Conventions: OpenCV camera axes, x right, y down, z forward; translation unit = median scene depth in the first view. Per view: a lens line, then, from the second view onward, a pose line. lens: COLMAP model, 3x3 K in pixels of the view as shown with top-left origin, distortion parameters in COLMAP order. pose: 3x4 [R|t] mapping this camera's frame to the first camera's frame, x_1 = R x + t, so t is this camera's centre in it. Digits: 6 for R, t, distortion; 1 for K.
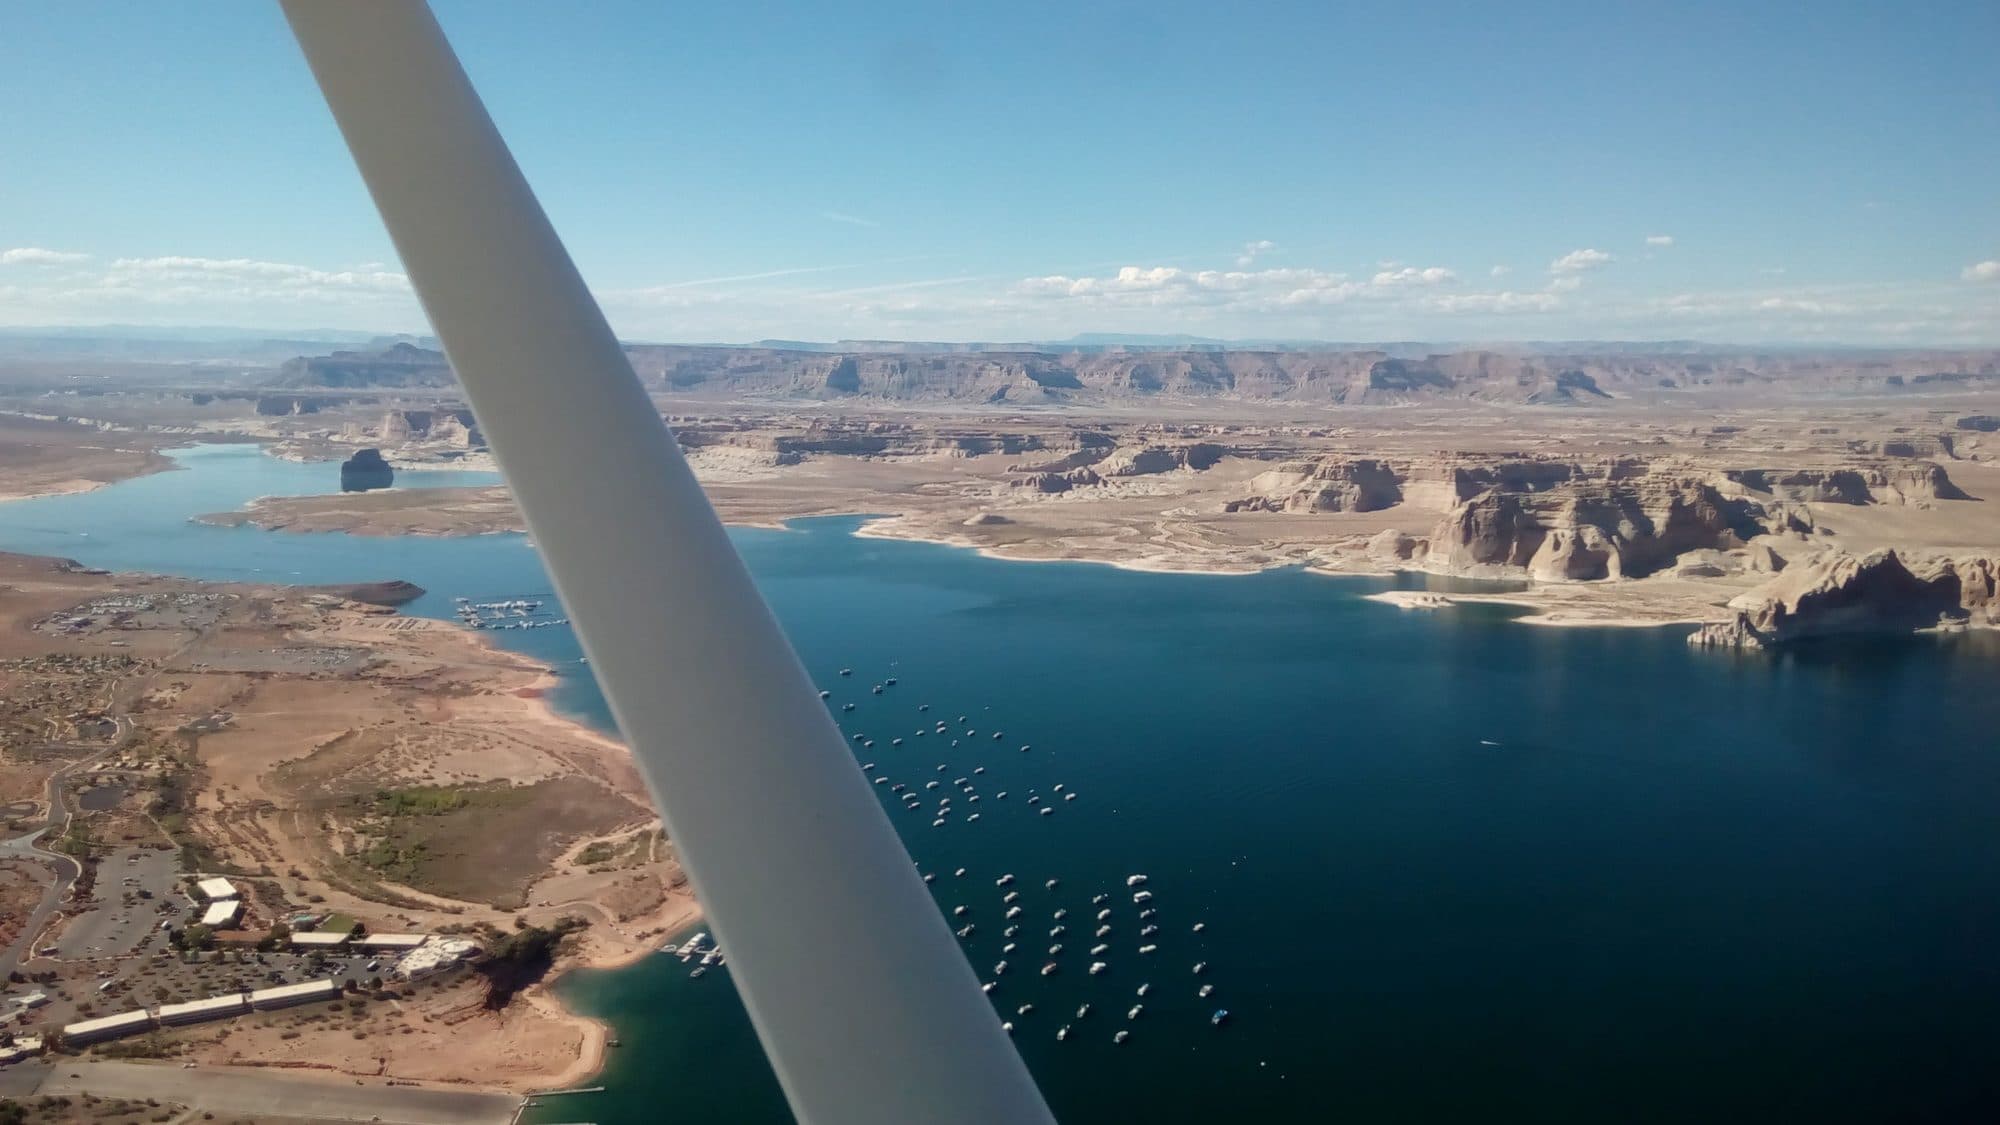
lens RADIAL K [[1510.3, 0, 1000.0], [0, 1510.3, 562.5], [0, 0, 1]] dist [0.000374, -0.026158]
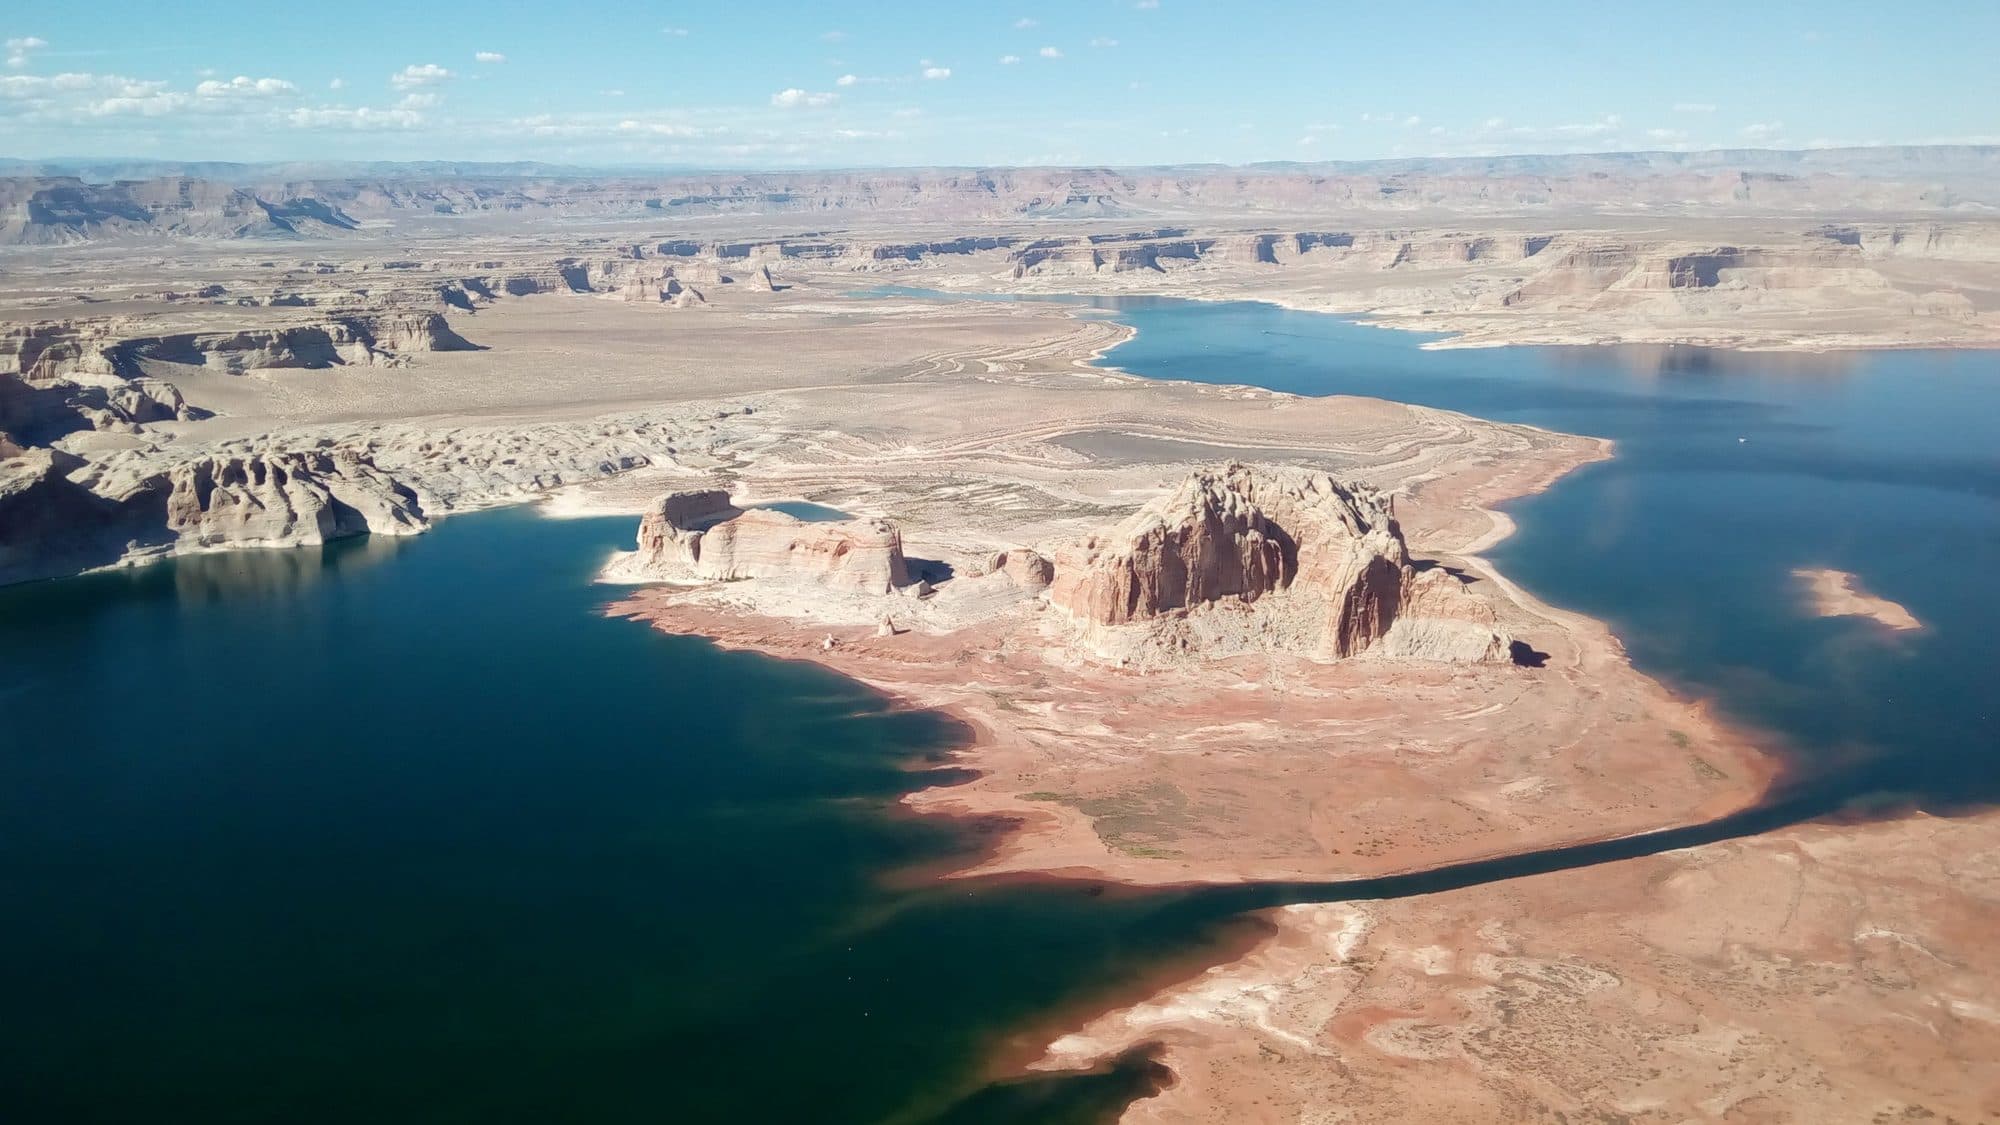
lens RADIAL K [[1510.3, 0, 1000.0], [0, 1510.3, 562.5], [0, 0, 1]] dist [0.000374, -0.026158]
pose [[0.773920, -0.154792, 0.614075, 0.121611], [0.083301, 0.986125, 0.143592, -0.007419], [-0.627781, -0.059975, 0.776076, 0.027739]]
